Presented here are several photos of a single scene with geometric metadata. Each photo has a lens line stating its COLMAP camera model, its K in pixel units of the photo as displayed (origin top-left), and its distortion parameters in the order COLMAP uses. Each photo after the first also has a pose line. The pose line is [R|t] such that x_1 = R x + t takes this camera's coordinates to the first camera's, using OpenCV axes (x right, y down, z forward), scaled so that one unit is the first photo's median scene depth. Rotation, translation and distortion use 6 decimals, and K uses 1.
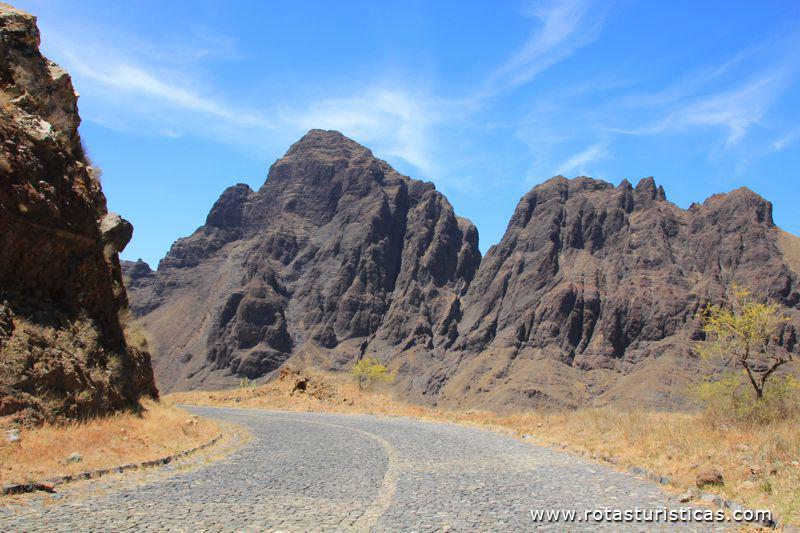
lens RADIAL K [[666.1, 0, 402.3], [0, 666.1, 267.4], [0, 0, 1]] dist [-0.153369, 0.148160]
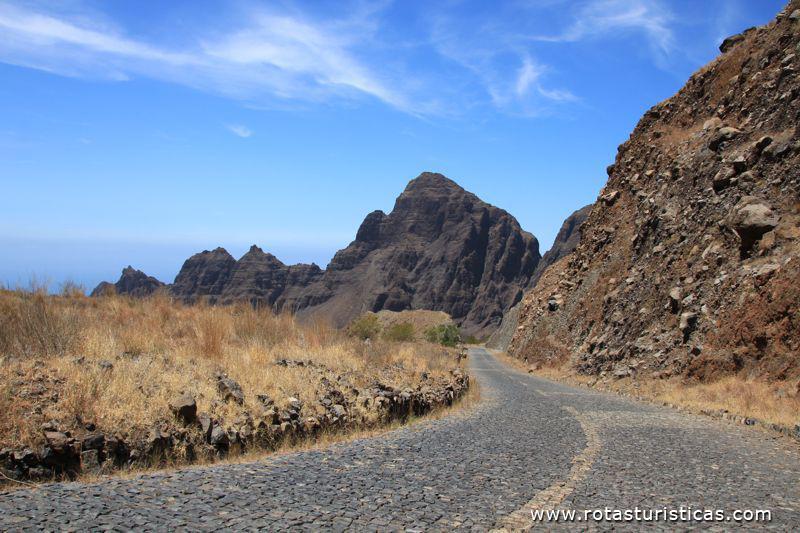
lens RADIAL K [[666.1, 0, 401.4], [0, 666.1, 271.3], [0, 0, 1]] dist [-0.153369, 0.148160]
pose [[0.984684, -0.017769, -0.173440, 0.077423], [0.034994, 0.994691, 0.096769, -0.154904], [0.170800, -0.101356, 0.980079, -0.550752]]
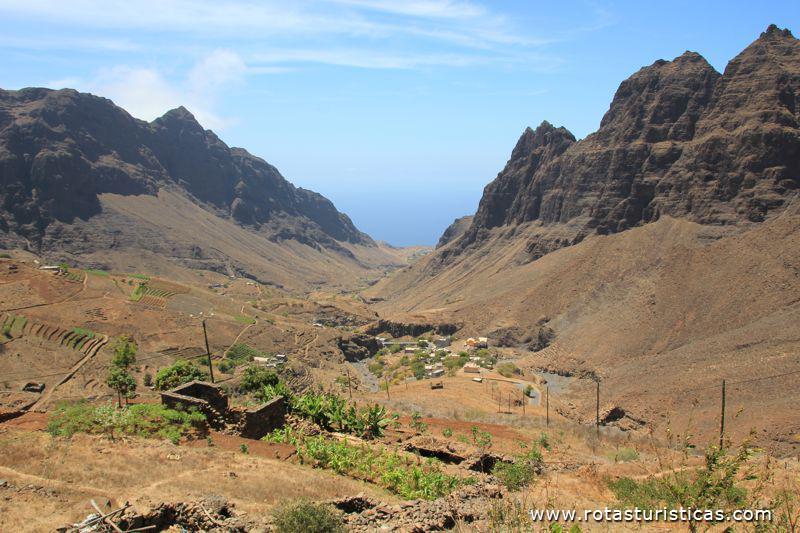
lens RADIAL K [[666.1, 0, 398.6], [0, 666.1, 273.3], [0, 0, 1]] dist [-0.153369, 0.148160]
pose [[0.675792, 0.054105, -0.735104, -0.338883], [0.104102, 0.980300, 0.167855, 0.056029], [0.729704, -0.189961, 0.656846, 0.228491]]
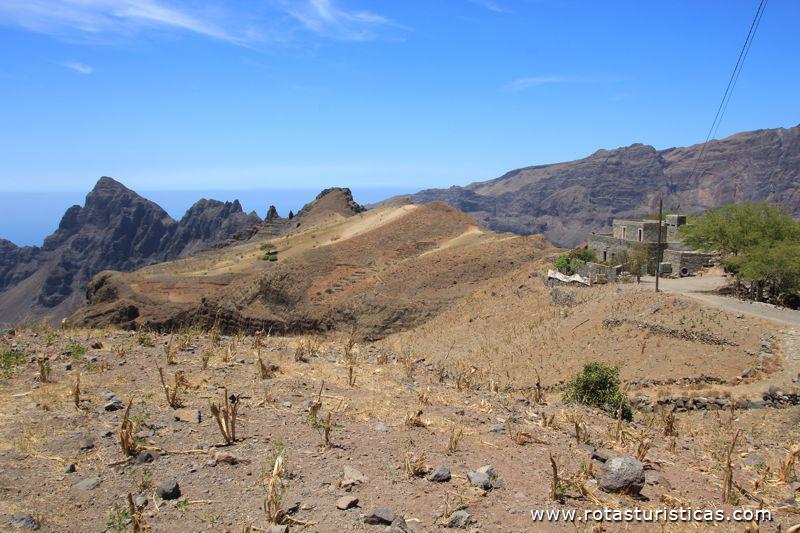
lens RADIAL K [[666.1, 0, 400.7], [0, 666.1, 266.3], [0, 0, 1]] dist [-0.153369, 0.148160]
pose [[0.991919, -0.048485, -0.117246, 1.134779], [0.071371, 0.977260, 0.199674, -0.312657], [0.104899, -0.206429, 0.972822, -1.015289]]
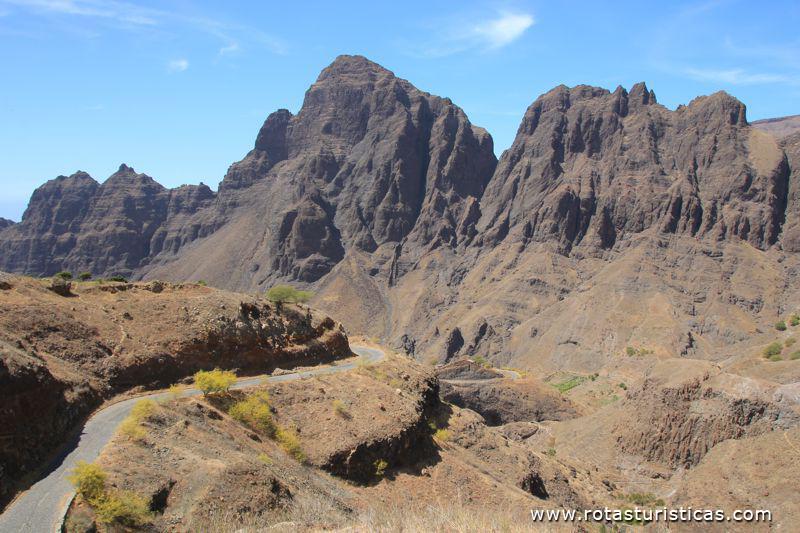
lens RADIAL K [[666.1, 0, 399.5], [0, 666.1, 266.9], [0, 0, 1]] dist [-0.153369, 0.148160]
pose [[0.995882, -0.059512, -0.068388, 0.022209], [0.070937, 0.981275, 0.179073, -0.057018], [0.056451, -0.183187, 0.981456, -0.175448]]
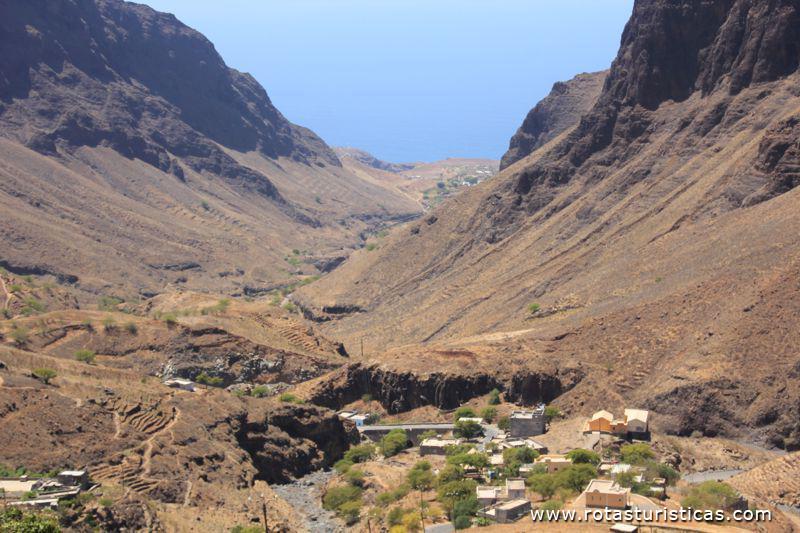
lens RADIAL K [[666.1, 0, 400.6], [0, 666.1, 266.8], [0, 0, 1]] dist [-0.153369, 0.148160]
pose [[0.677196, 0.050915, -0.734039, -0.833613], [0.121228, 0.976250, 0.179556, 0.182041], [0.725747, -0.210581, 0.654940, 0.668780]]
